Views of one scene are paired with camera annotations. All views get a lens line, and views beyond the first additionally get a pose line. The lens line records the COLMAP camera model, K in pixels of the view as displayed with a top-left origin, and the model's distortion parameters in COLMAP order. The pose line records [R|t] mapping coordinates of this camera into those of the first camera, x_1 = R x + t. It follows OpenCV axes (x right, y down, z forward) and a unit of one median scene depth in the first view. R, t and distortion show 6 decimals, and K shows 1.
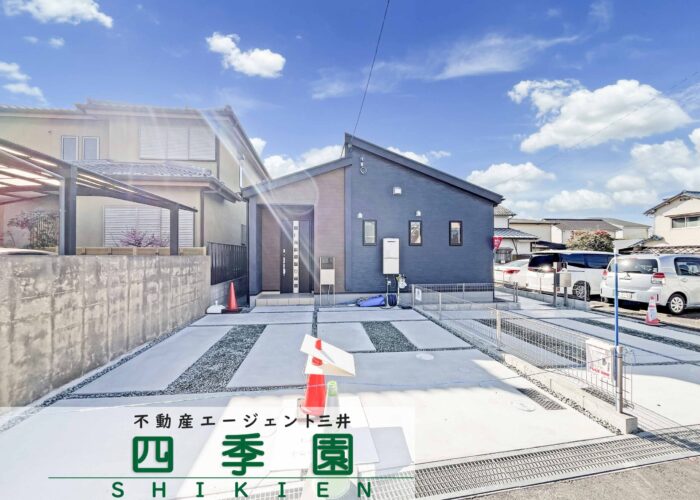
lens RADIAL K [[287.6, 0, 346.7], [0, 287.6, 251.0], [0, 0, 1]] dist [-0.001517, 0.000506]
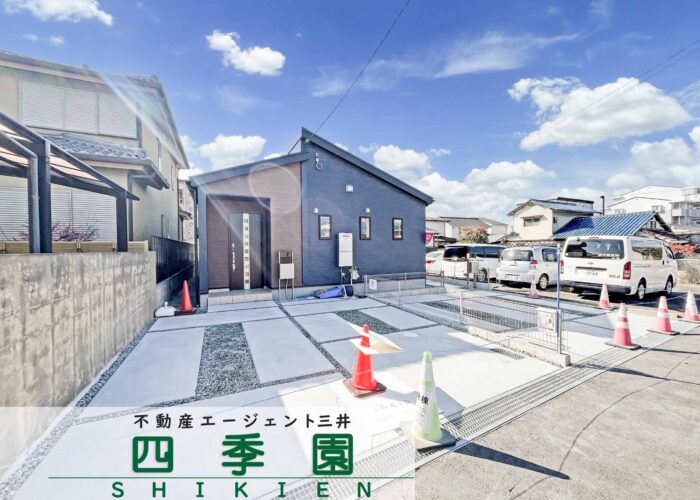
lens RADIAL K [[287.6, 0, 350.4], [0, 287.6, 252.2], [0, 0, 1]] dist [-0.001517, 0.000506]
pose [[0.946378, -0.012299, 0.322827, -0.184720], [0.003295, 0.999591, 0.028422, -0.003789], [-0.323044, -0.025834, 0.946031, -0.015349]]
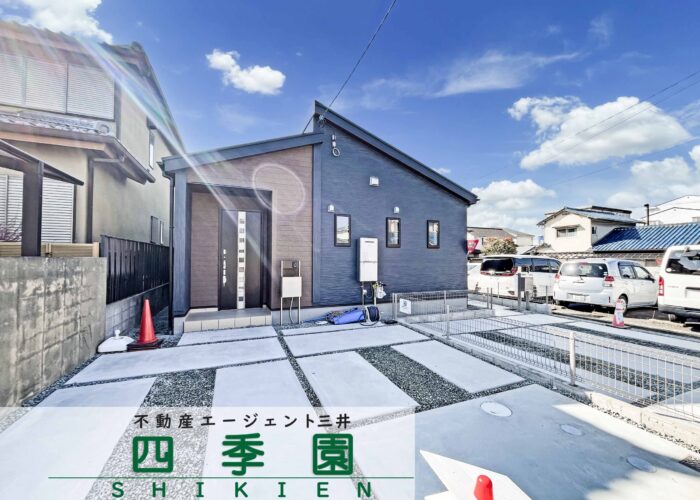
lens RADIAL K [[287.6, 0, 350.0], [0, 287.6, 252.2], [0, 0, 1]] dist [-0.001517, 0.000506]
pose [[0.959457, 0.011333, 0.281629, -0.136553], [-0.009442, 0.999923, -0.008068, 0.004195], [-0.281698, 0.005081, 0.959490, 0.242832]]
